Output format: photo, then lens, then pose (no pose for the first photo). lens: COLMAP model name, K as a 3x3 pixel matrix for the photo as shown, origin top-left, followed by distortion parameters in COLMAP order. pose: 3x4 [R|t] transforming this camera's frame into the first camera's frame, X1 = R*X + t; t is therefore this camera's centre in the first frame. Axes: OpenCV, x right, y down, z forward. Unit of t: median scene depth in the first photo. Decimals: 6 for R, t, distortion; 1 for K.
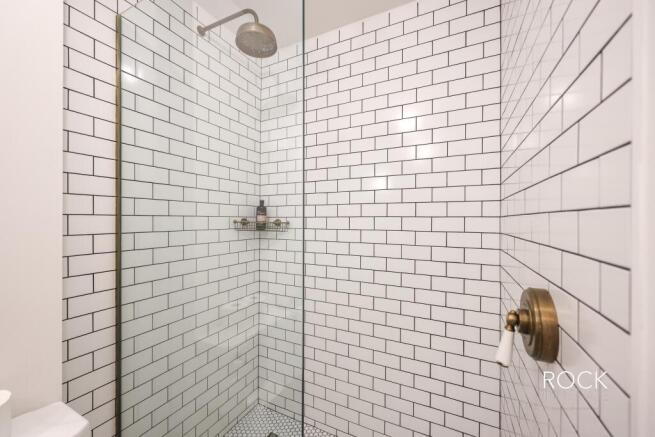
lens RADIAL K [[261.8, 0, 326.4], [0, 261.8, 218.5], [0, 0, 1]] dist [-0.001676, -0.000211]
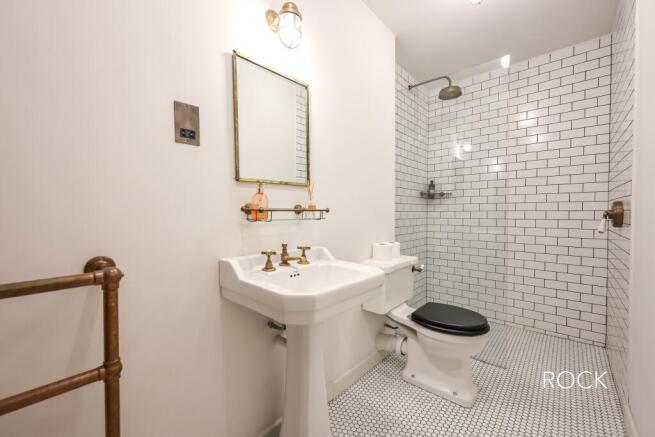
lens RADIAL K [[261.8, 0, 330.6], [0, 261.8, 215.3], [0, 0, 1]] dist [-0.001676, -0.000211]
pose [[0.963390, -0.008282, -0.267978, -0.468407], [0.018164, 0.999242, 0.034420, 0.089815], [0.267490, -0.038027, 0.962810, -0.846163]]
